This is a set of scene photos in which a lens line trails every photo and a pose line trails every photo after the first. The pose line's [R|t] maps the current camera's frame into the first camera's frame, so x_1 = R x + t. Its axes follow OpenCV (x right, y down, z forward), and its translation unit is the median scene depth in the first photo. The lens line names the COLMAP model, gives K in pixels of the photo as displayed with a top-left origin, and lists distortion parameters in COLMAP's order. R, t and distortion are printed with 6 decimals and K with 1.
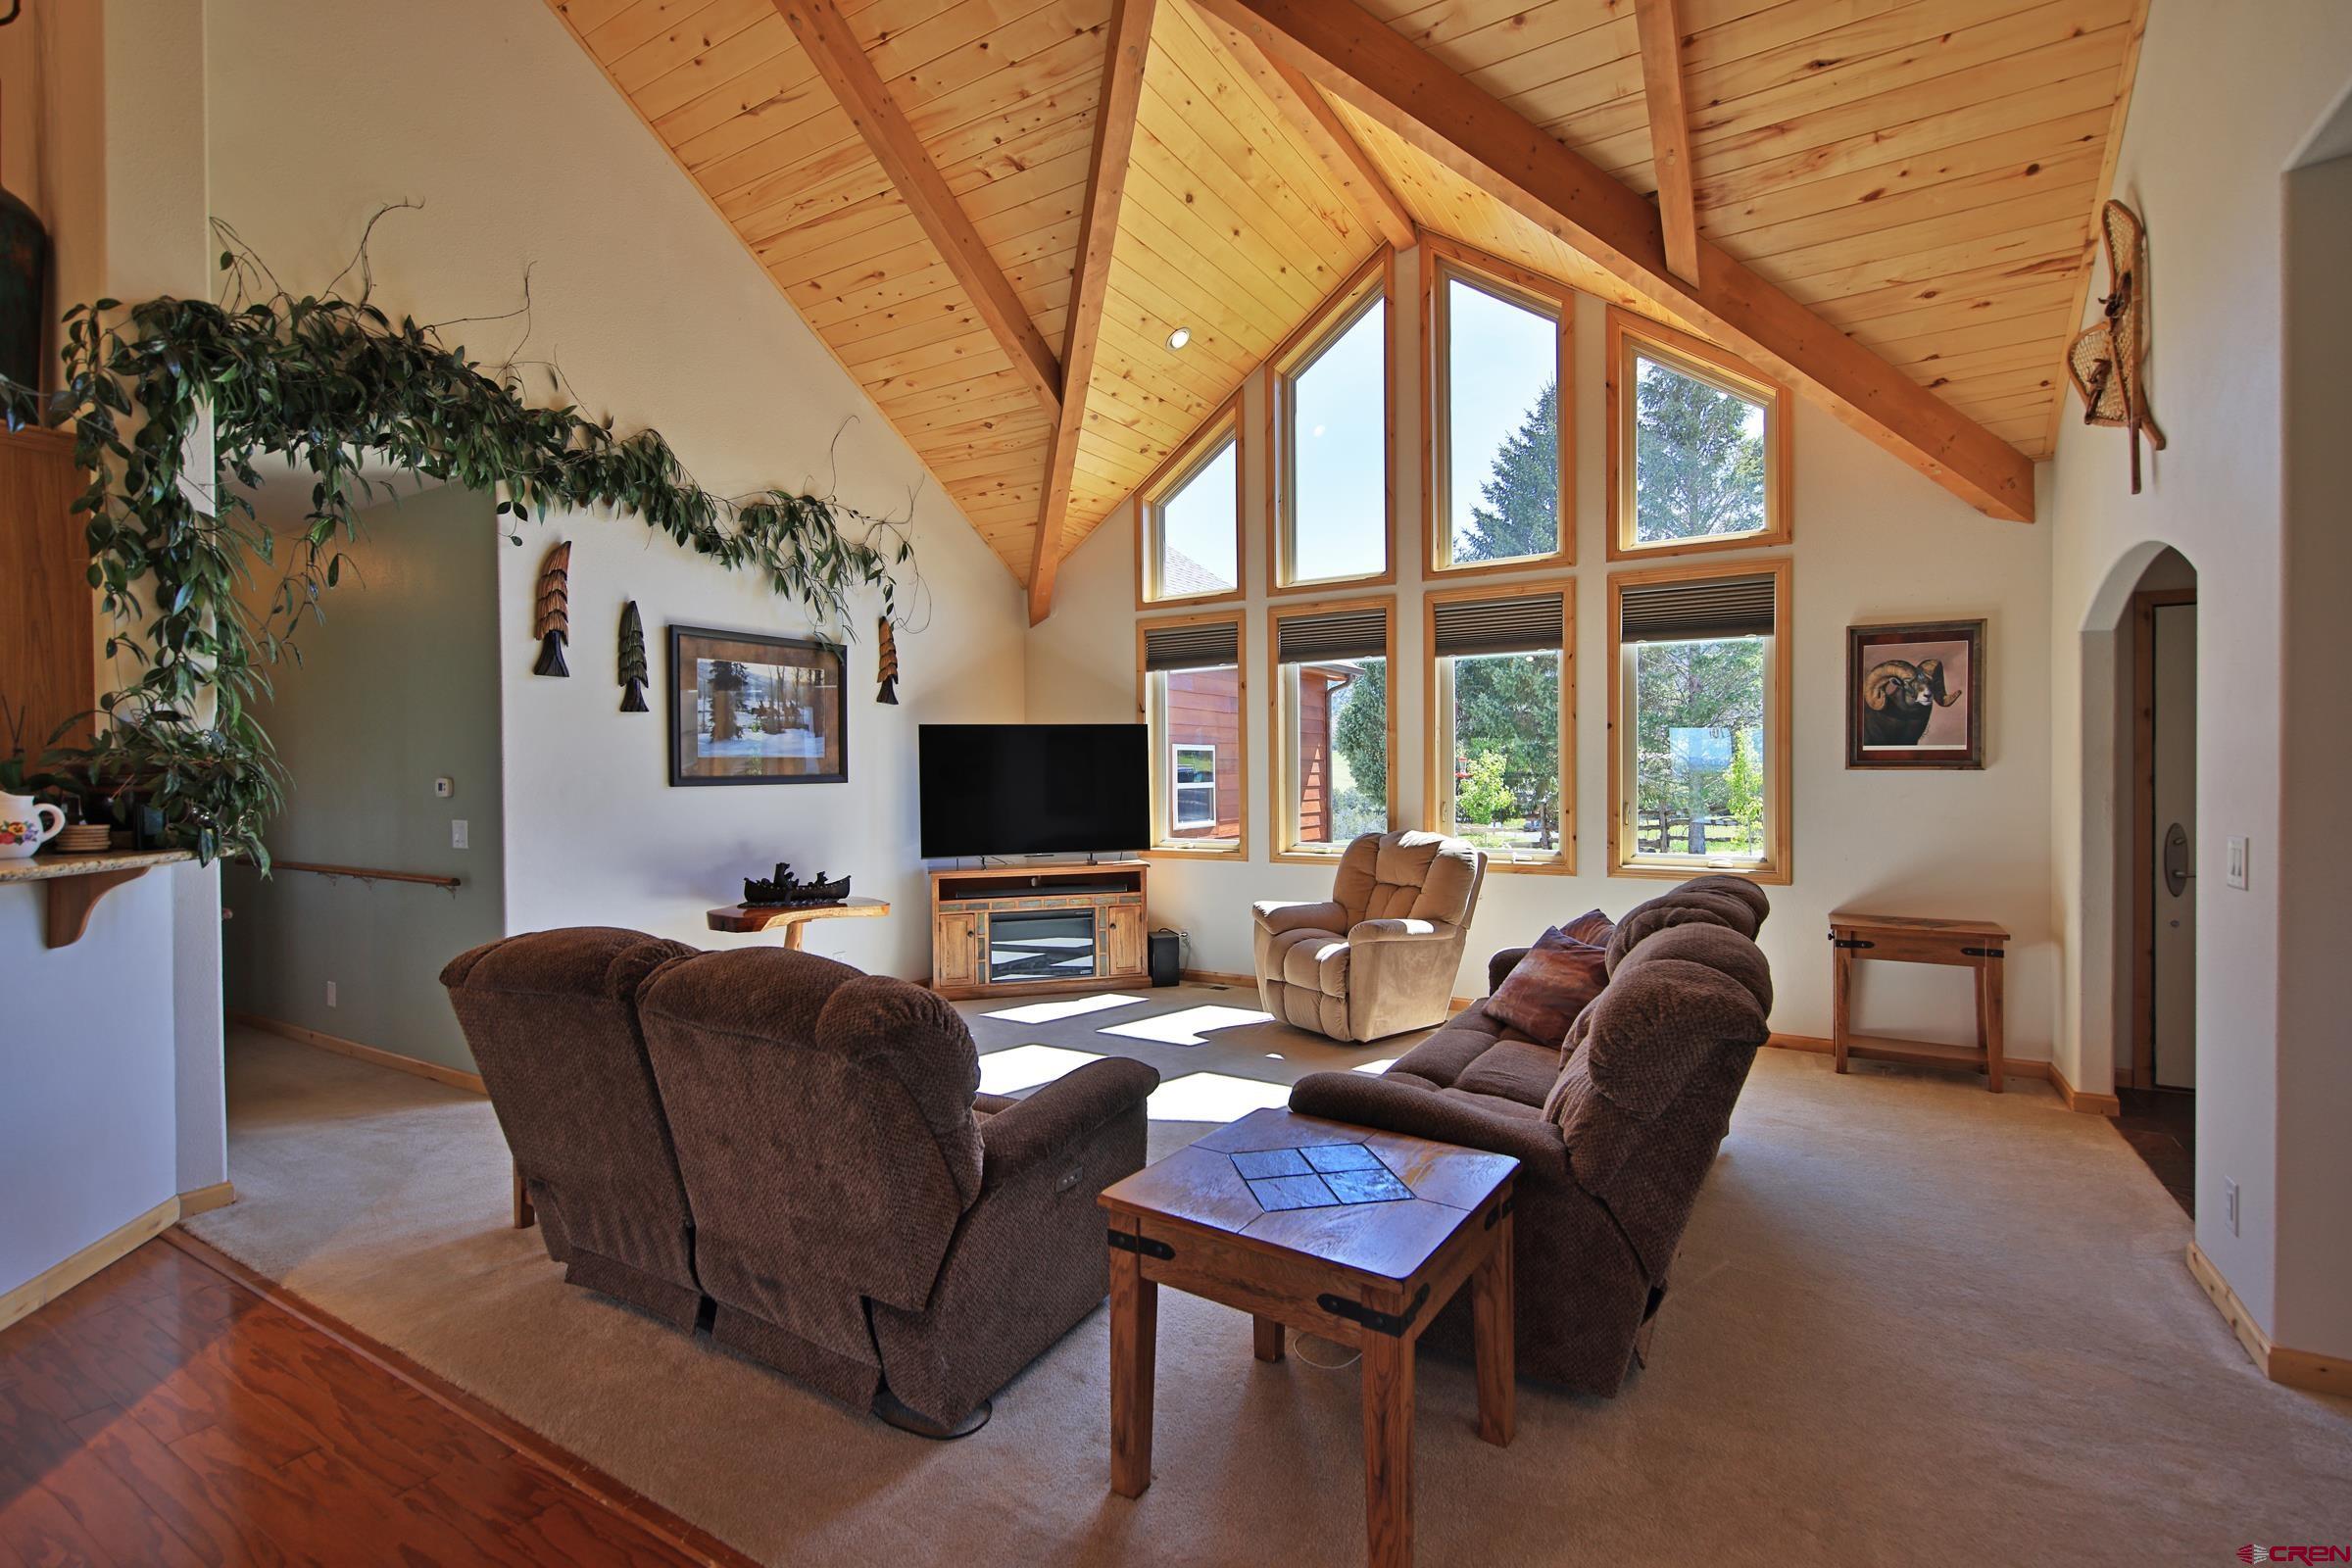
lens RADIAL K [[1045.2, 0, 1179.0], [0, 1045.2, 775.8], [0, 0, 1]] dist [0.000711, 0.000118]
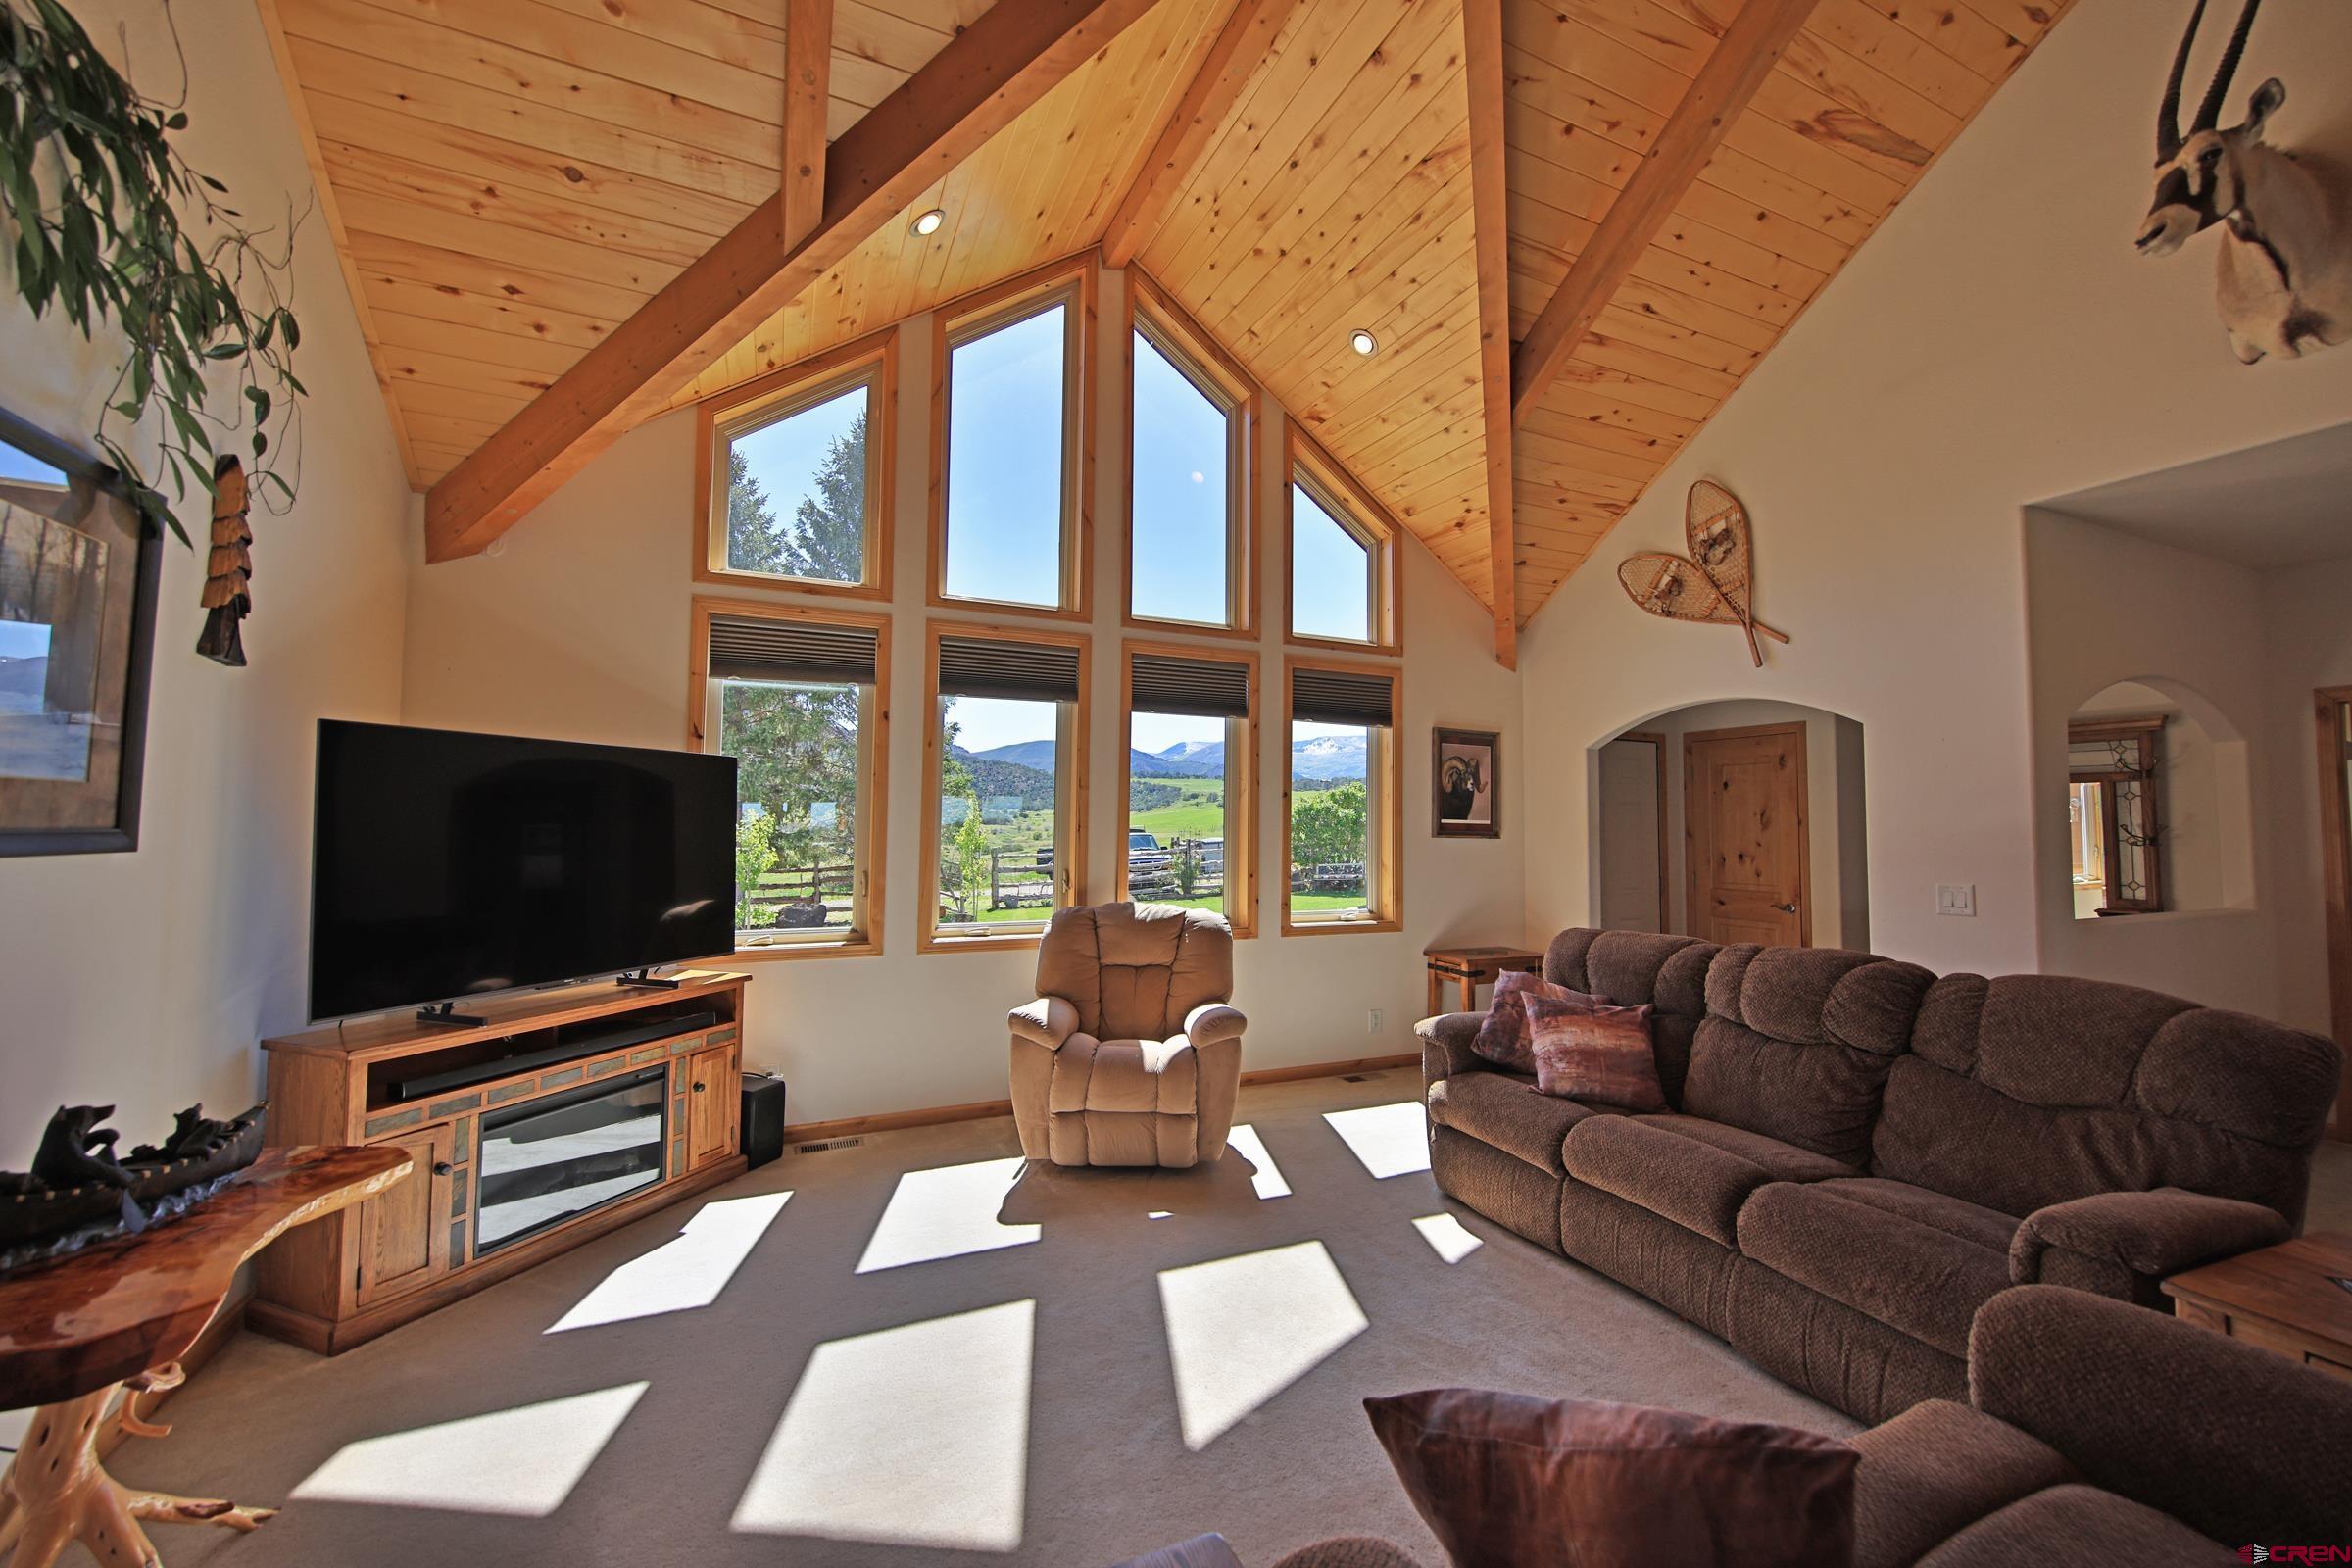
lens RADIAL K [[914.1, 0, 1179.5], [0, 914.1, 779.3], [0, 0, 1]] dist [0.000570, -0.000045]
pose [[0.561816, 0.058738, 0.825175, -0.382575], [-0.006313, 0.997752, -0.066724, -0.000106], [-0.827238, 0.032277, 0.560923, 0.505445]]
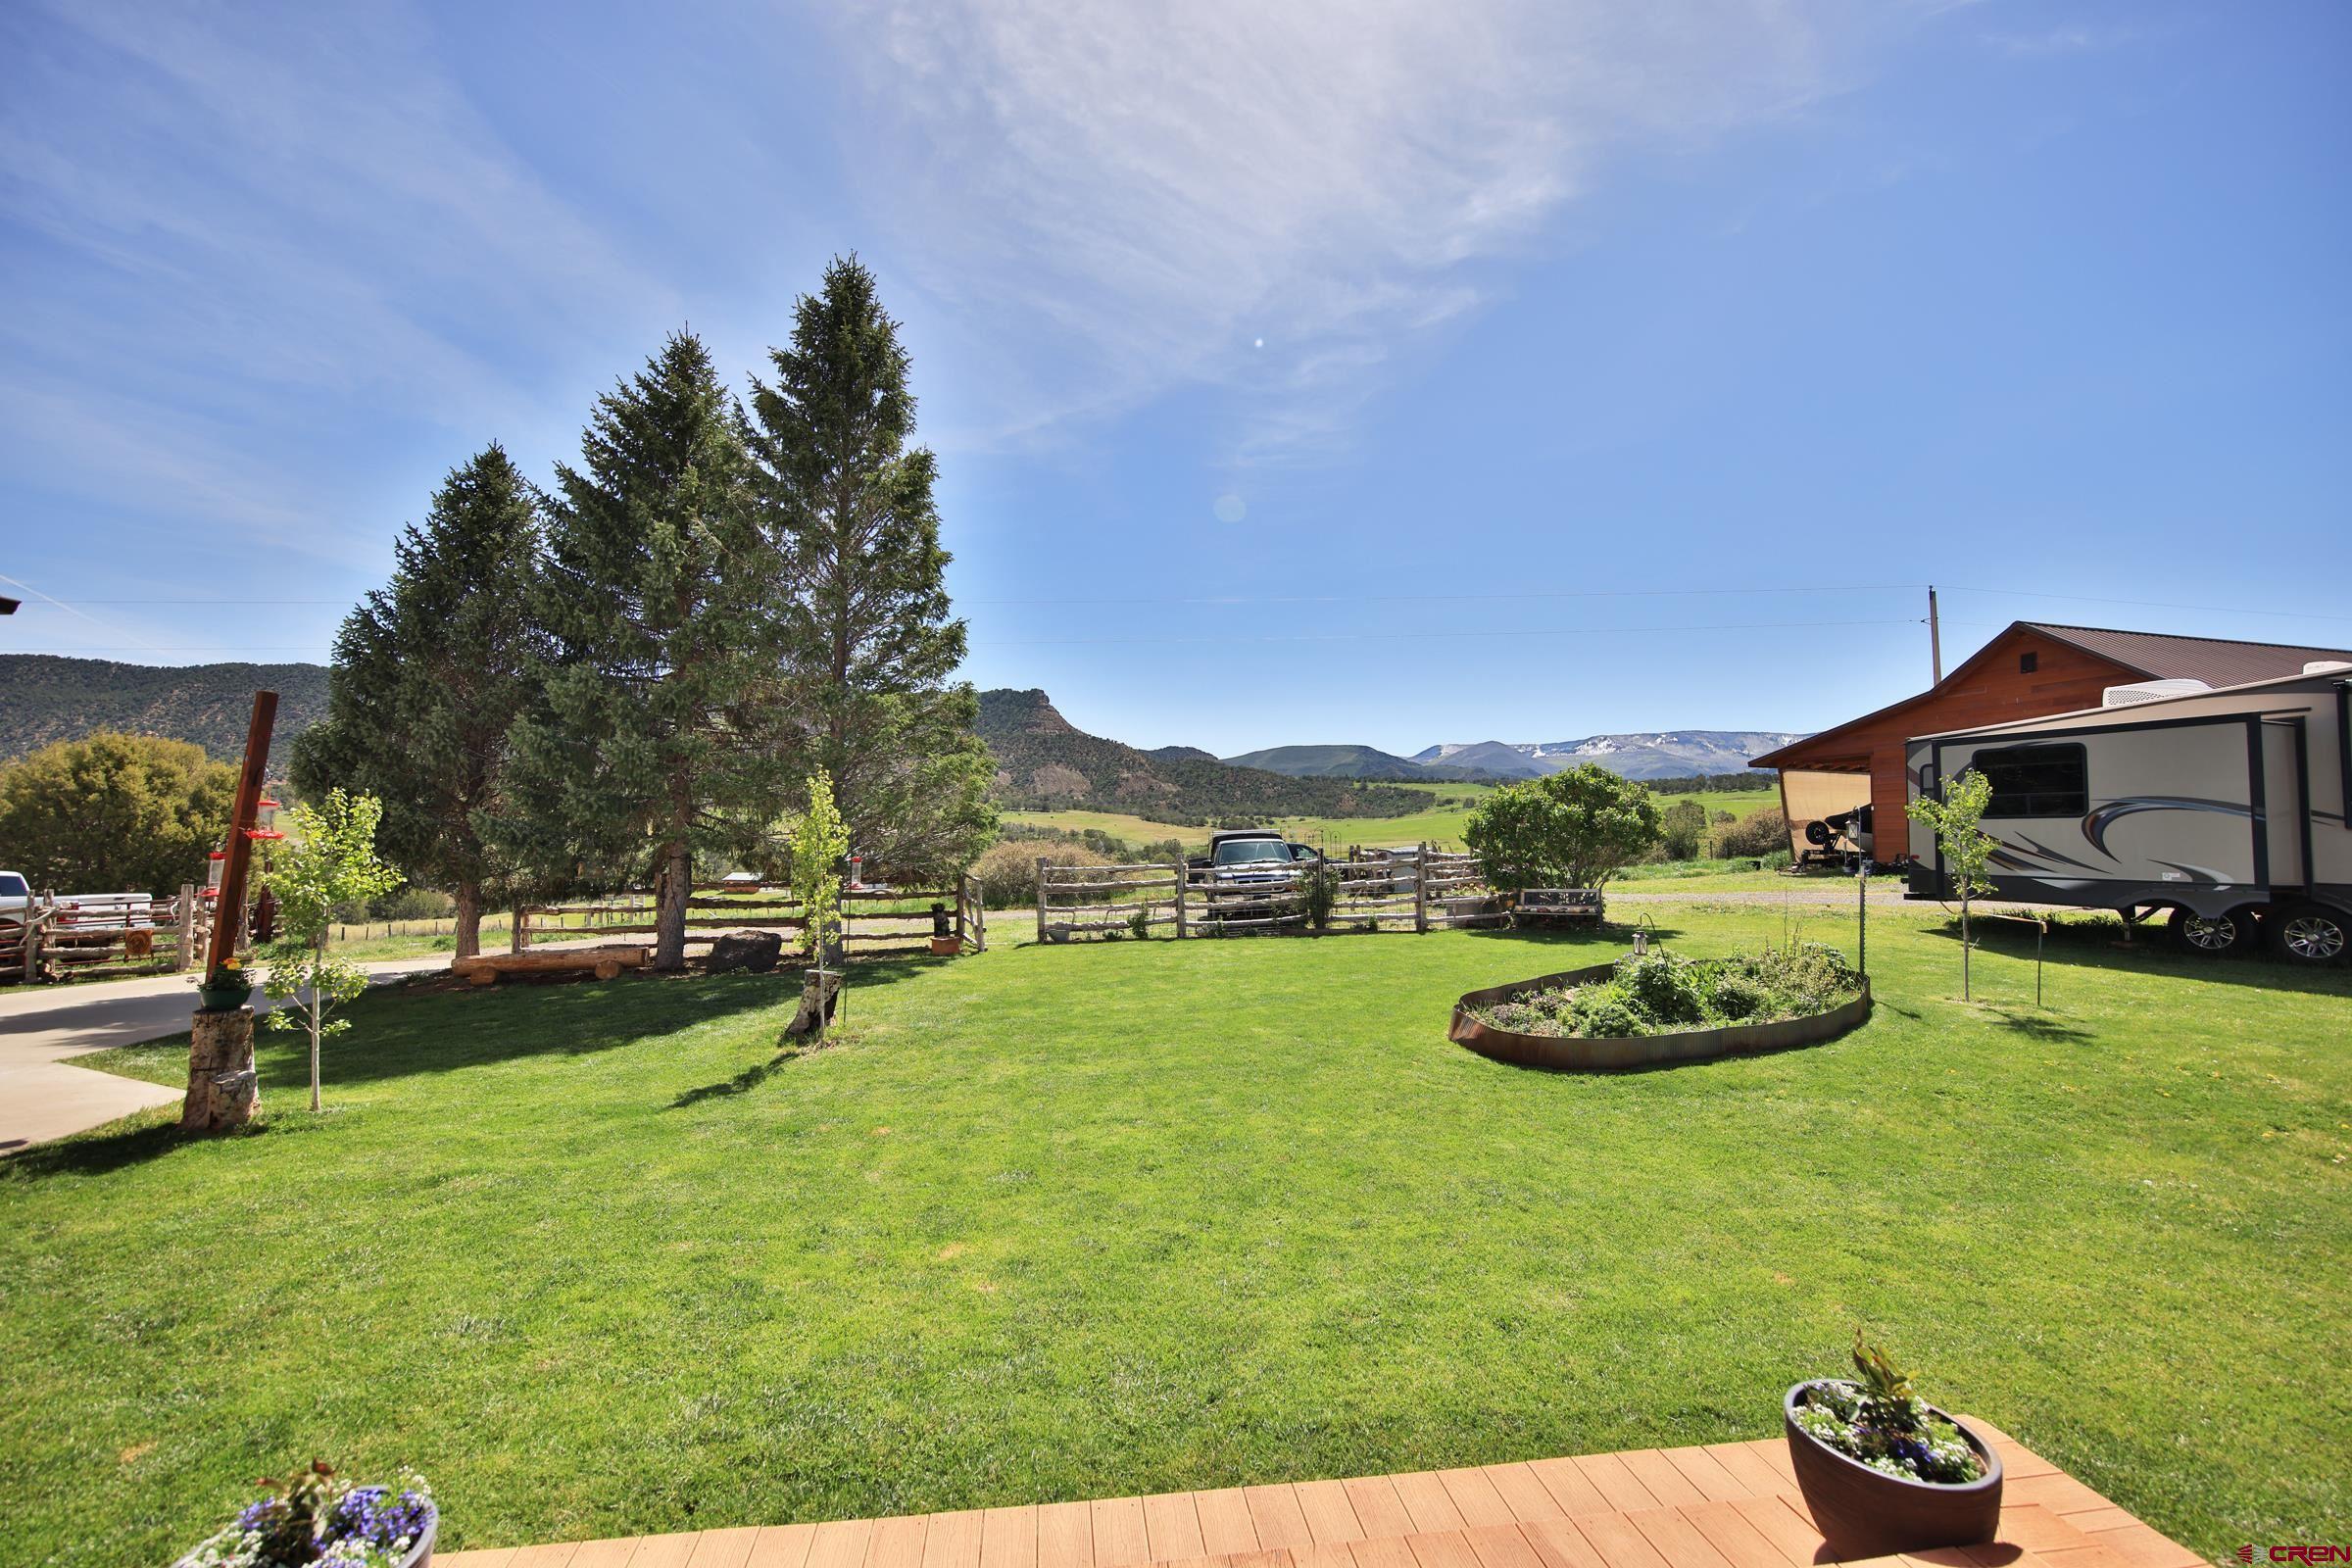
lens RADIAL K [[914.1, 0, 1179.5], [0, 914.1, 779.3], [0, 0, 1]] dist [0.000570, -0.000045]
pose [[0.766243, 0.057593, 0.639964, -0.144212], [-0.015689, 0.997355, -0.070972, -0.002317], [-0.642359, 0.044341, 0.765120, 0.578882]]
